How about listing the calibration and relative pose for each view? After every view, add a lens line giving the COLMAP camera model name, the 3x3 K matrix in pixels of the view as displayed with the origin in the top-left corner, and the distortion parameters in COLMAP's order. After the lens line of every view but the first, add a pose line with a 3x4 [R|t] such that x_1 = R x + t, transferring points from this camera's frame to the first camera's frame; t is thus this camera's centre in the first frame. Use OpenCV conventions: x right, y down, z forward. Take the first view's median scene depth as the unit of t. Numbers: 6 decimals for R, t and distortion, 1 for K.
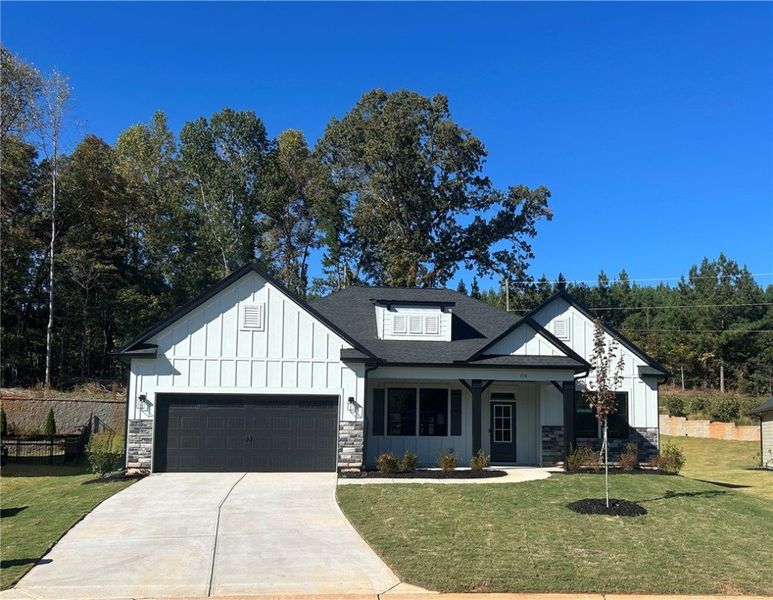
lens RADIAL K [[837.2, 0, 419.4], [0, 837.2, 368.8], [0, 0, 1]] dist [0.083327, -0.020689]
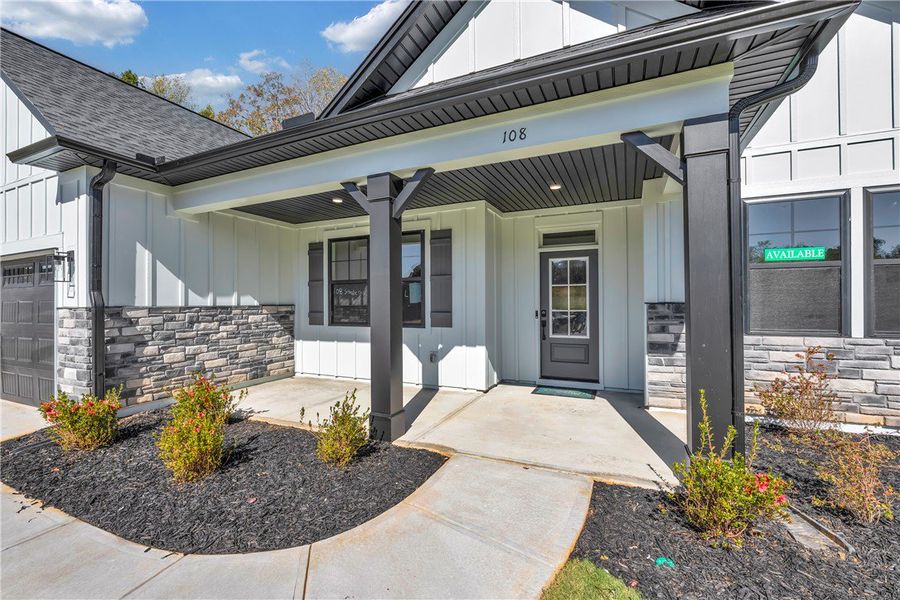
lens RADIAL K [[394.5, 0, 453.6], [0, 394.5, 303.7], [0, 0, 1]] dist [0.000062, 0.000065]
pose [[0.853919, -0.013337, -0.520236, 0.175030], [0.060251, 0.995483, 0.073375, 0.053481], [0.516907, -0.094000, 0.850865, 0.860131]]
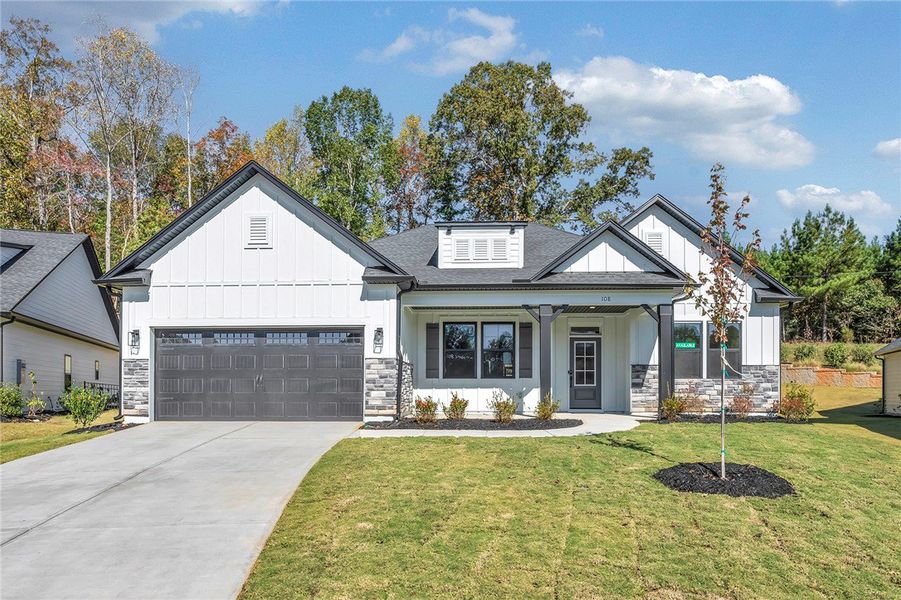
lens RADIAL K [[650.6, 0, 452.1], [0, 650.6, 395.9], [0, 0, 1]] dist [-0.005901, 0.003966]
pose [[0.988529, -0.007465, -0.150848, 0.072624], [0.020220, 0.996327, 0.083203, 0.044706], [0.149673, -0.085298, 0.985049, 0.368385]]
